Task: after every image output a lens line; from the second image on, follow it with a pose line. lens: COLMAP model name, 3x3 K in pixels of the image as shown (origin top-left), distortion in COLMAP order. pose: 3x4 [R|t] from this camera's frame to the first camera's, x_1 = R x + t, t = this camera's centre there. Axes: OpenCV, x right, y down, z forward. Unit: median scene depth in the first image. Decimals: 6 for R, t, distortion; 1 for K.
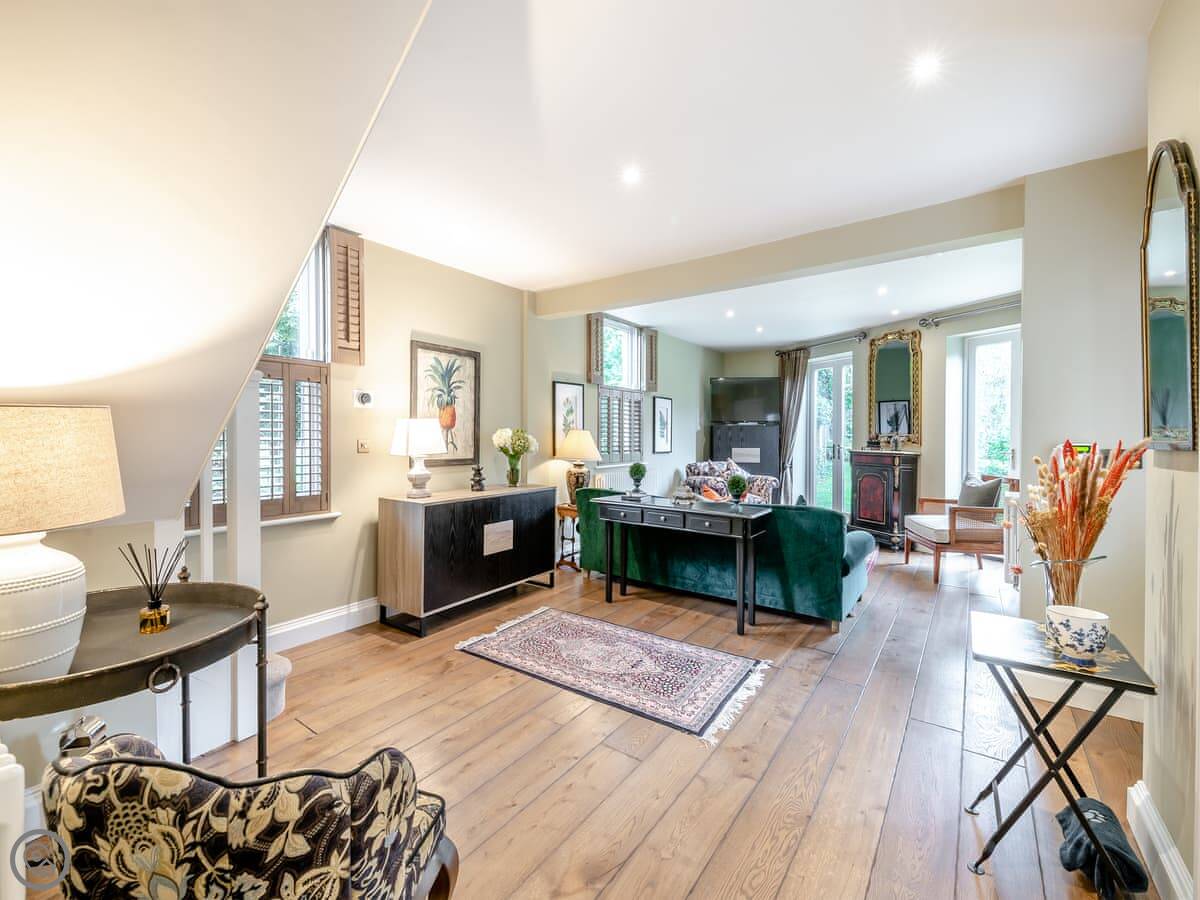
lens RADIAL K [[505.0, 0, 608.2], [0, 505.0, 438.3], [0, 0, 1]] dist [0.029504, -0.000306]
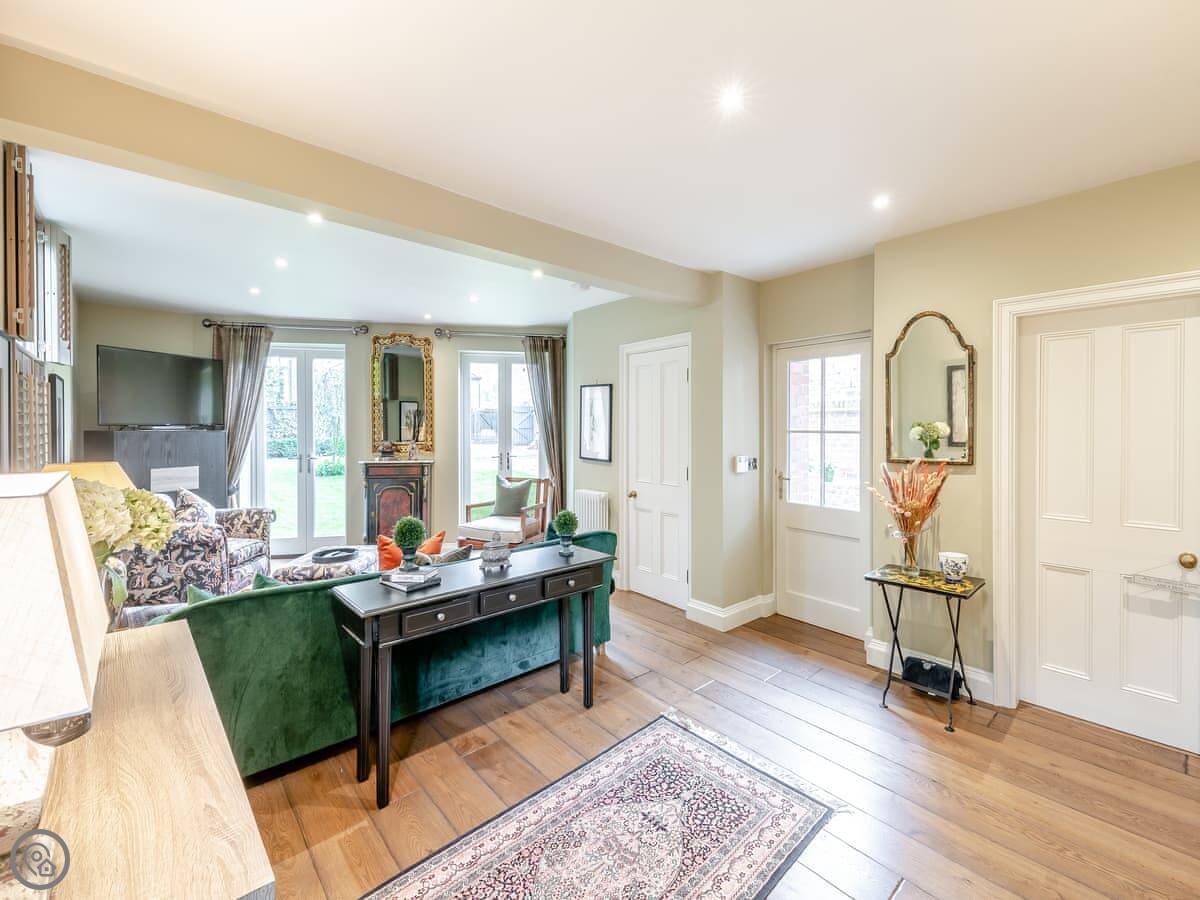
lens RADIAL K [[505.0, 0, 608.2], [0, 505.0, 438.3], [0, 0, 1]] dist [0.029504, -0.000306]
pose [[0.211247, -0.021389, 0.977199, -0.327347], [0.004503, 0.999771, 0.020910, -0.039035], [-0.977422, -0.000017, 0.211295, 0.499997]]
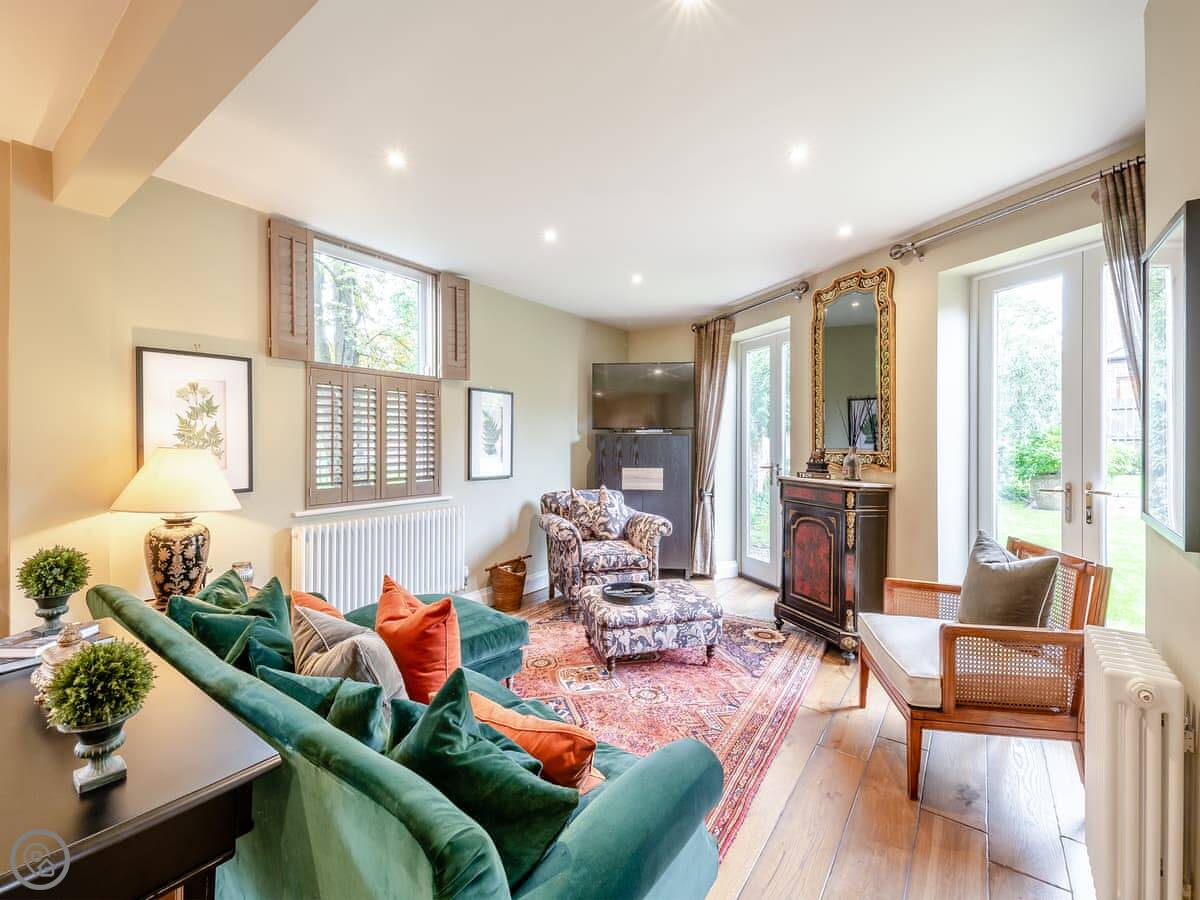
lens RADIAL K [[505.0, 0, 608.2], [0, 505.0, 438.3], [0, 0, 1]] dist [0.029504, -0.000306]
pose [[0.999972, -0.000644, -0.007440, 0.331993], [0.000569, 0.999950, -0.010031, -0.018916], [0.007446, 0.010026, 0.999922, 0.480001]]
